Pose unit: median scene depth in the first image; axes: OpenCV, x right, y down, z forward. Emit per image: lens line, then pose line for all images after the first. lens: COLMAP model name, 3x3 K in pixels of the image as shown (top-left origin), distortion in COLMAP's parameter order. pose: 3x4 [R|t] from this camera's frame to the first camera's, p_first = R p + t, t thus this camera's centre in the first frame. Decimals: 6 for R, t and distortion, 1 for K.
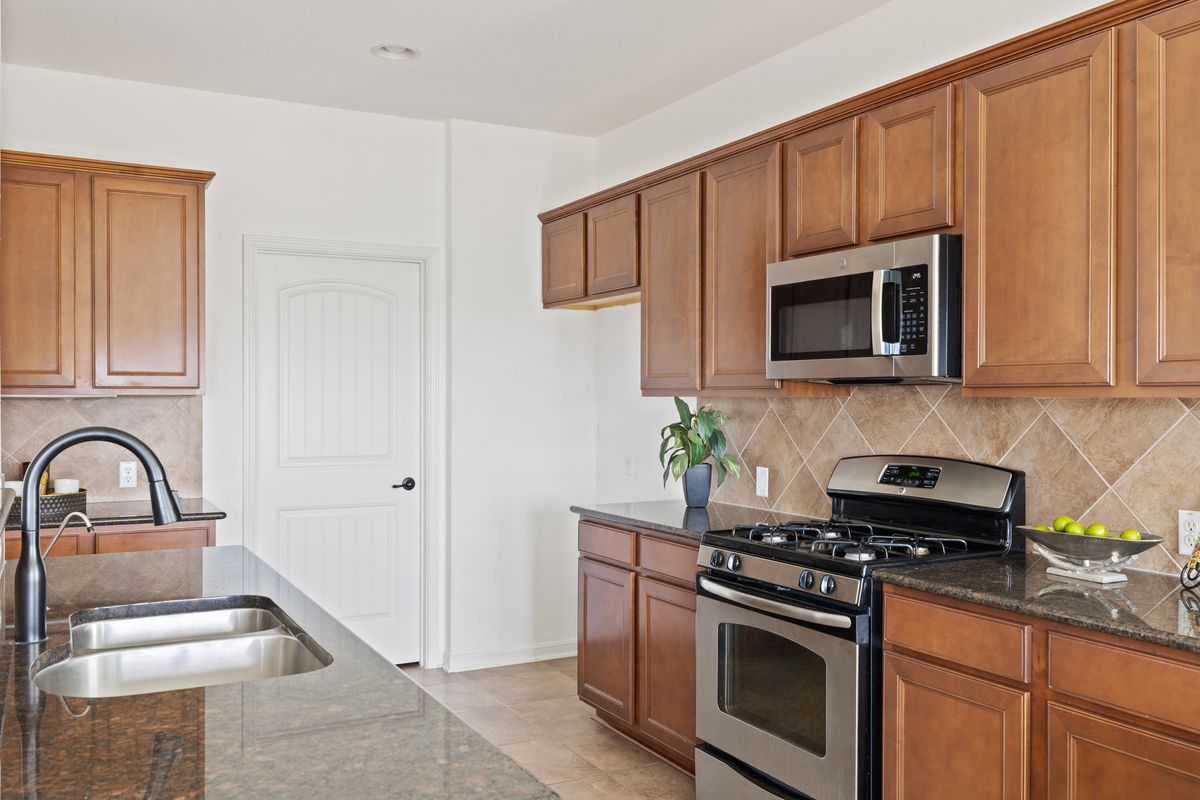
lens RADIAL K [[1003.1, 0, 600.0], [0, 1003.1, 400.0], [0, 0, 1]] dist [-0.006511, -0.000736]
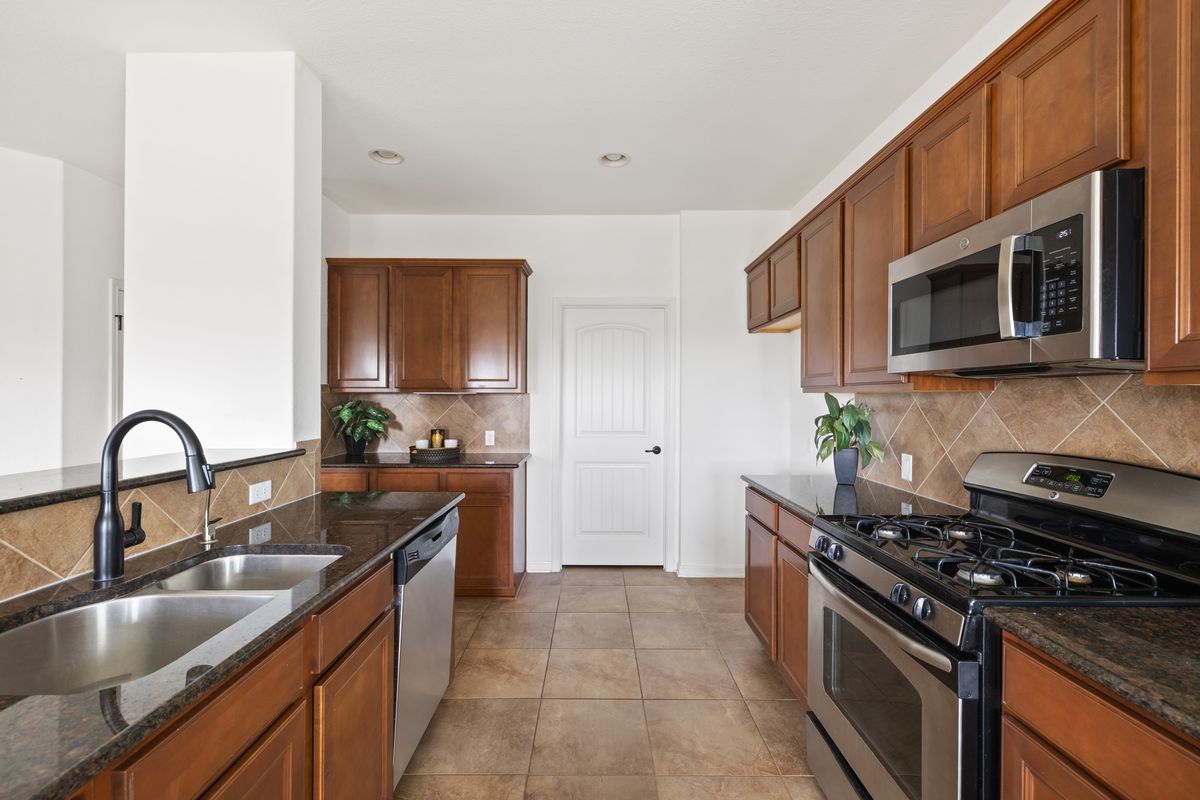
lens RADIAL K [[503.2, 0, 599.0], [0, 503.2, 396.1], [0, 0, 1]] dist [-0.000102, -0.000100]
pose [[0.879614, 0.000191, -0.475688, 0.149438], [-0.003448, 0.999976, -0.005974, 0.006665], [0.475675, 0.006895, 0.879594, 0.393104]]
